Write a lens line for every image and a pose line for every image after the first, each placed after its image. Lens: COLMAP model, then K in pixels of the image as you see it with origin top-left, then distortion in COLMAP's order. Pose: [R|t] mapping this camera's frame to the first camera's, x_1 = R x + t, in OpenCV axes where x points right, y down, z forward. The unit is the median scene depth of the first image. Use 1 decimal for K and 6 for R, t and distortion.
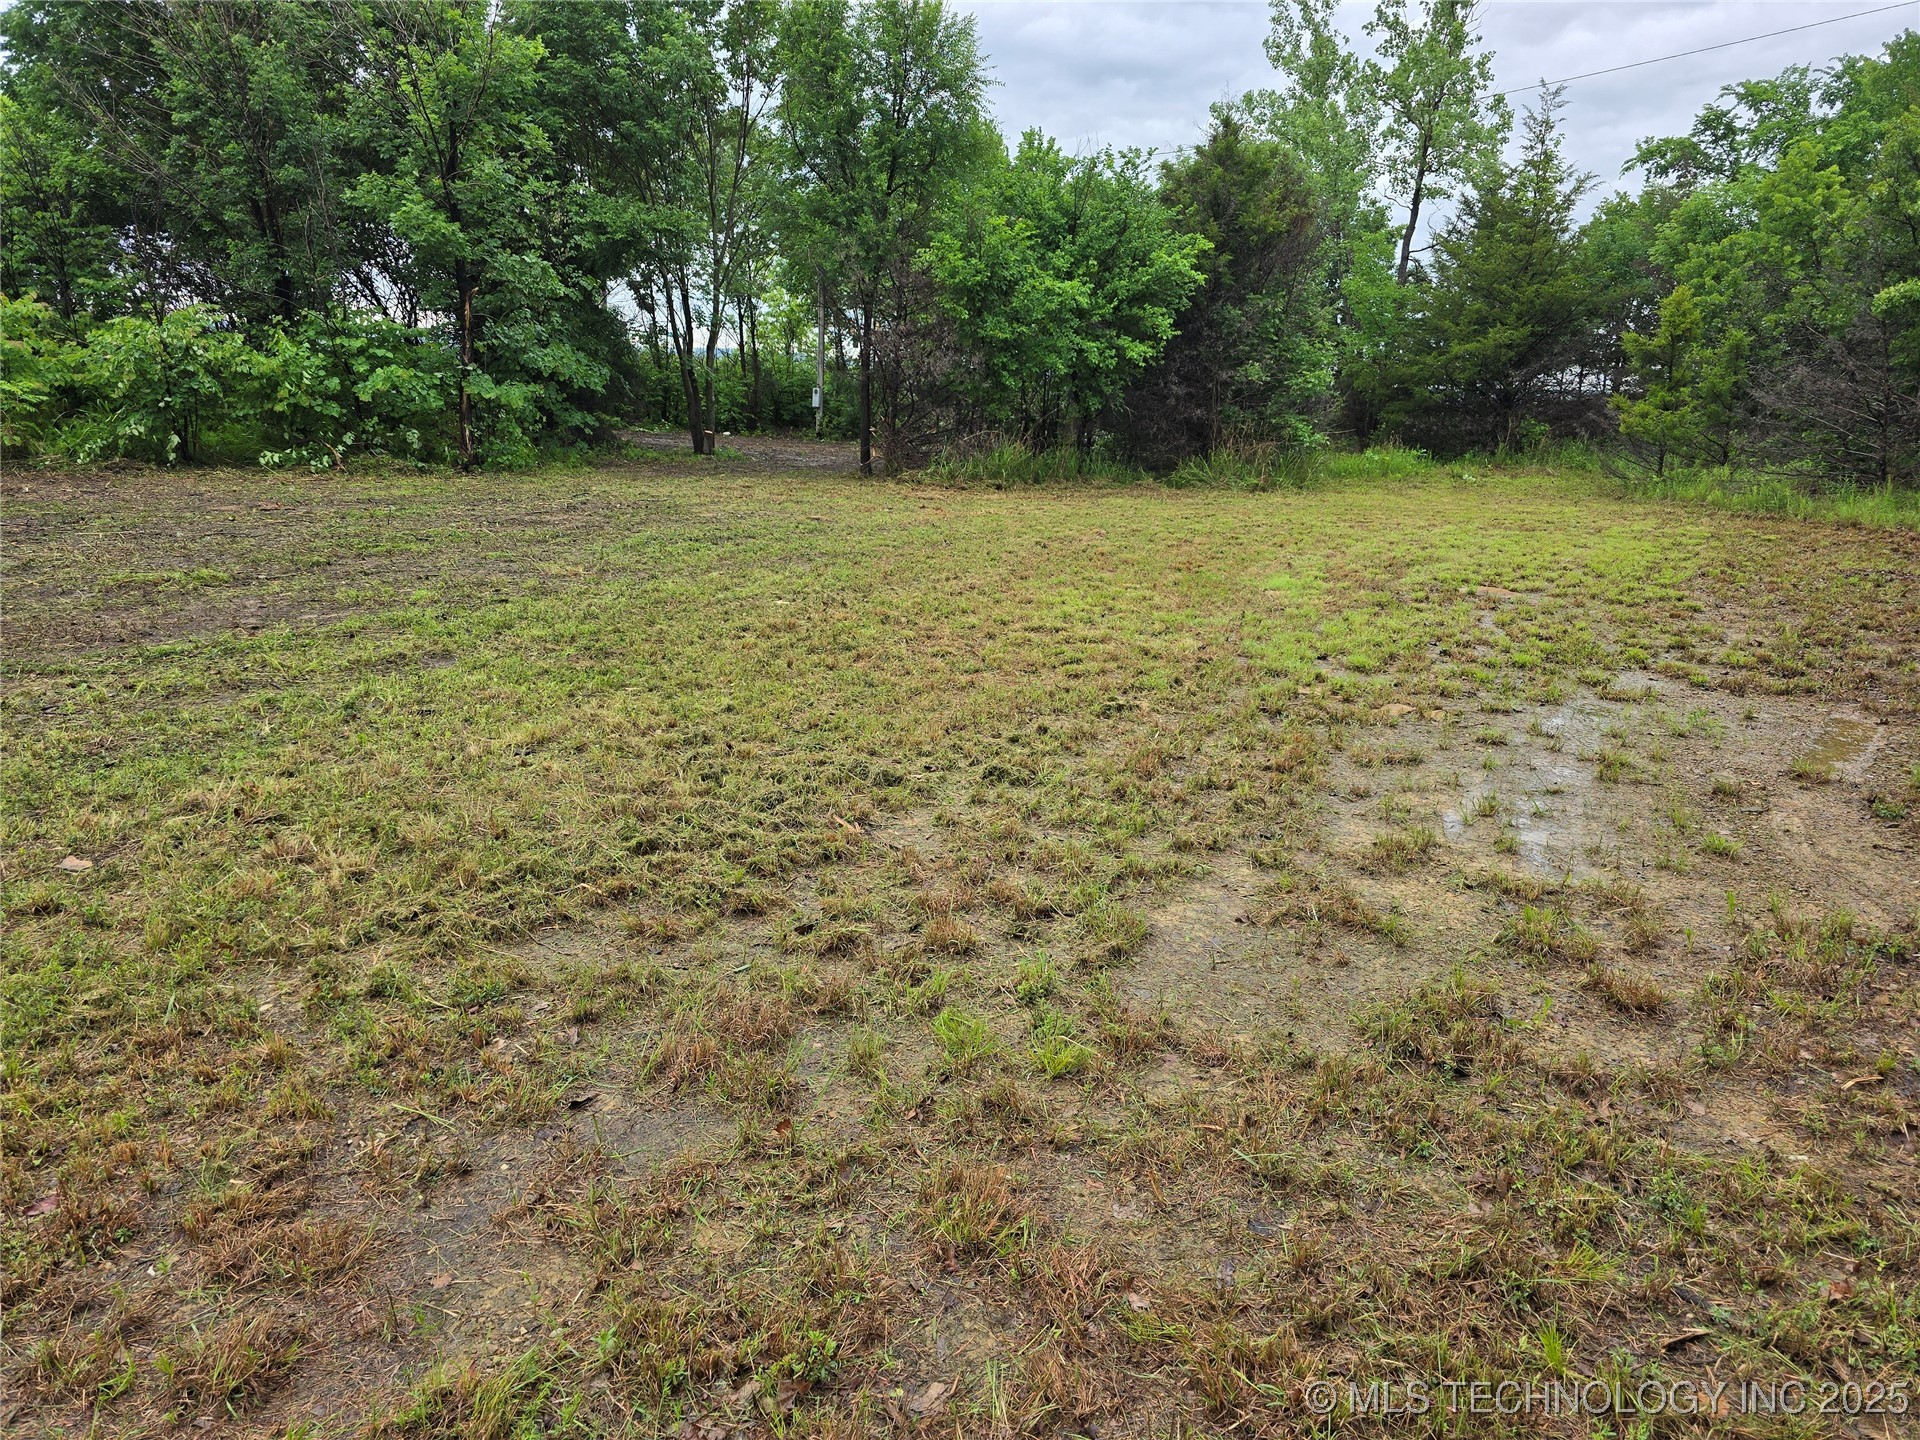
lens RADIAL K [[1224.6, 0, 960.0], [0, 1224.6, 720.0], [0, 0, 1]] dist [0.078245, -0.072167]
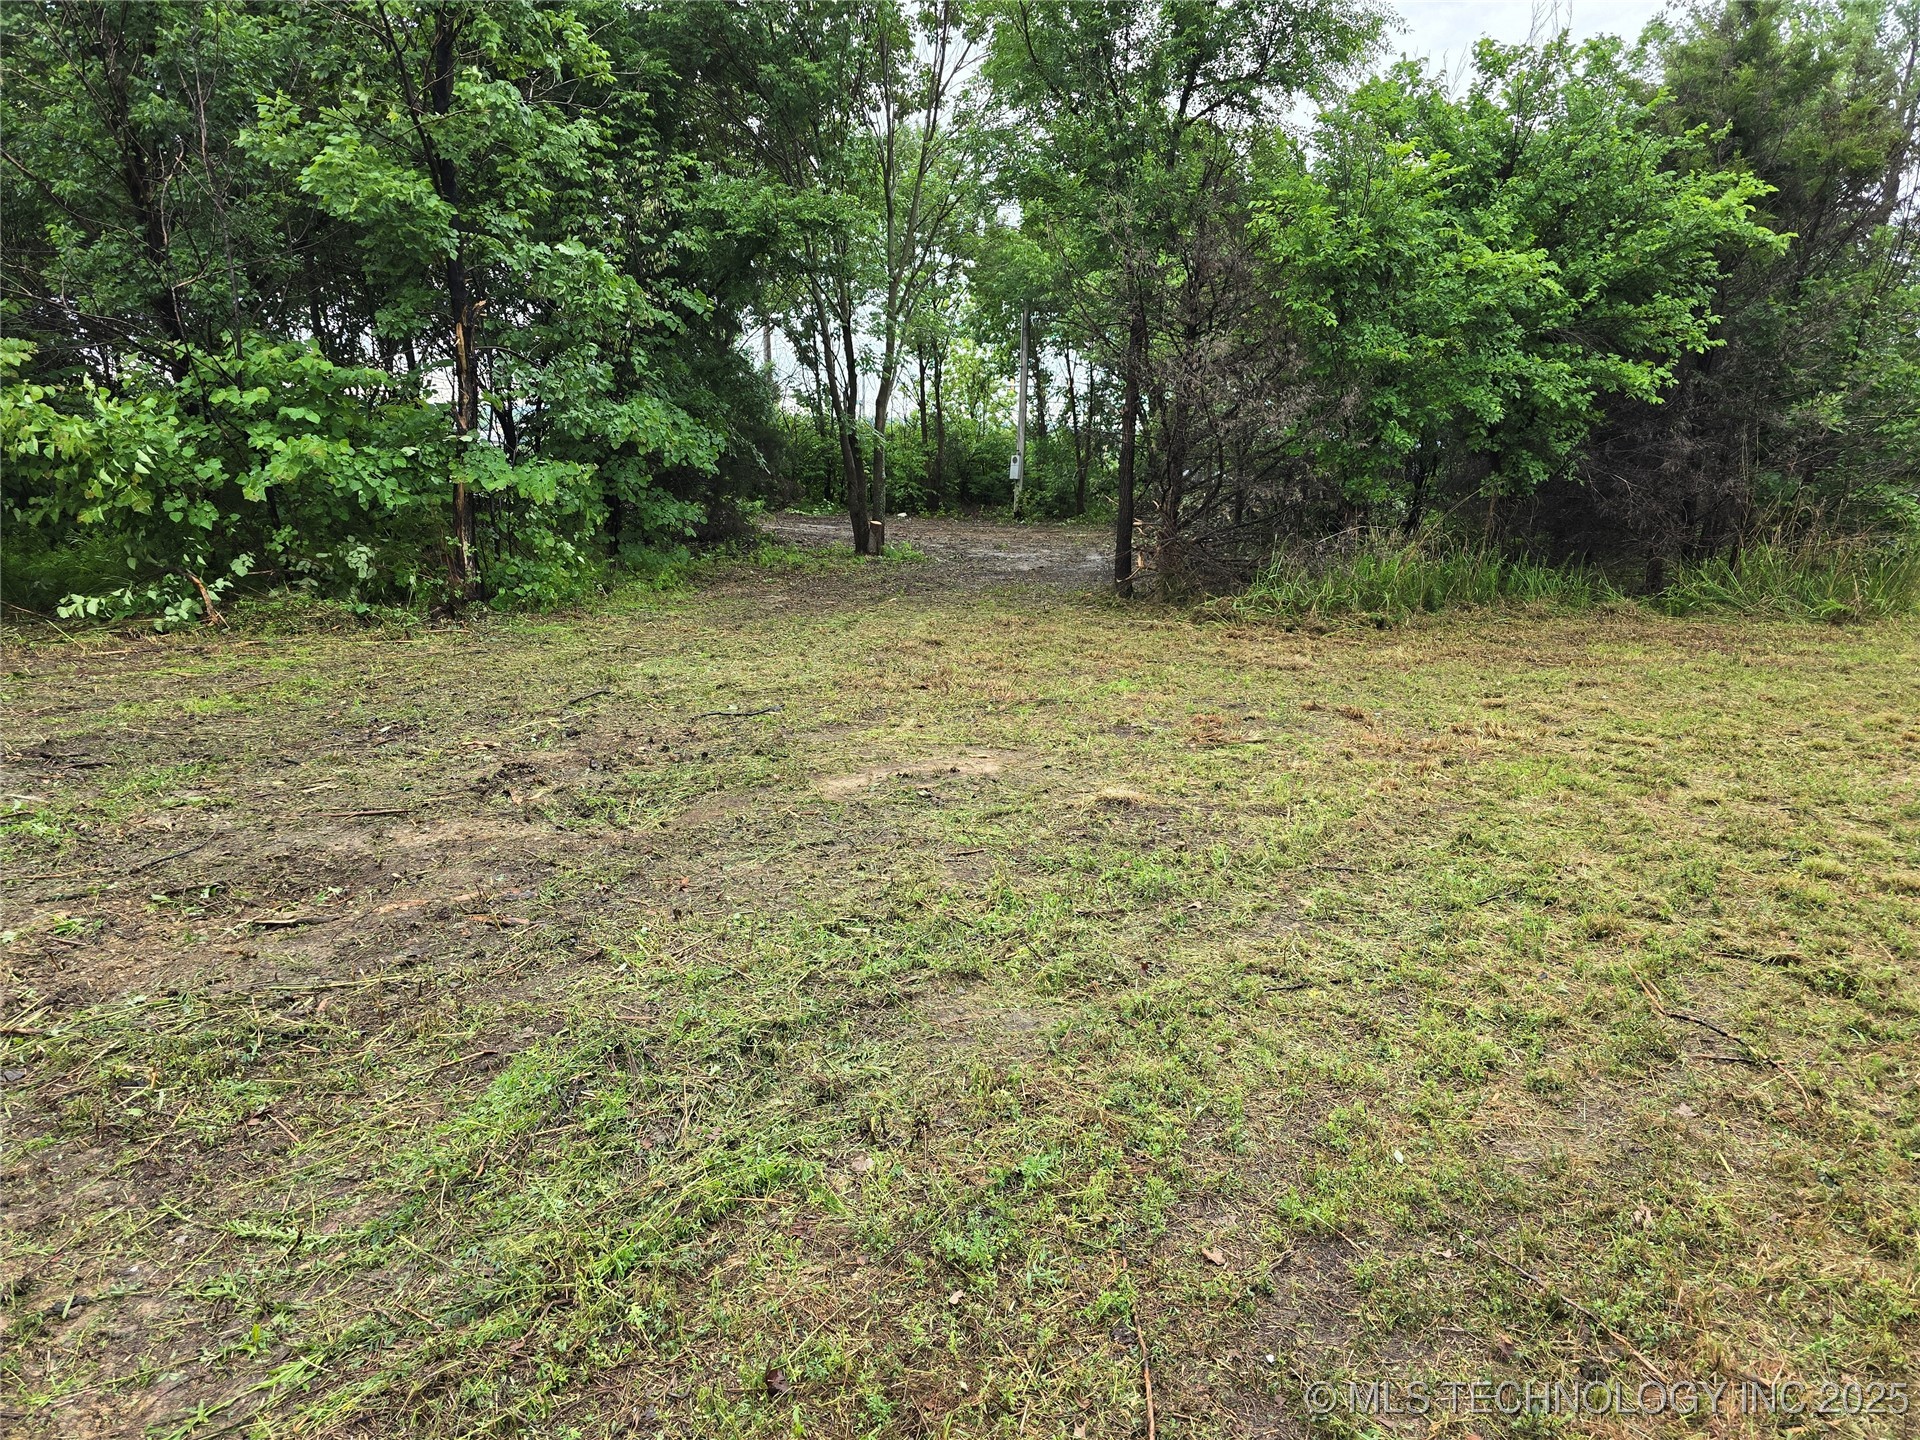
lens RADIAL K [[1224.6, 0, 960.0], [0, 1224.6, 720.0], [0, 0, 1]] dist [0.078245, -0.072167]
pose [[0.990610, 0.010415, -0.136318, -0.074065], [-0.017080, 0.998710, -0.047818, -0.108839], [0.135645, 0.049698, 0.989510, 0.395405]]
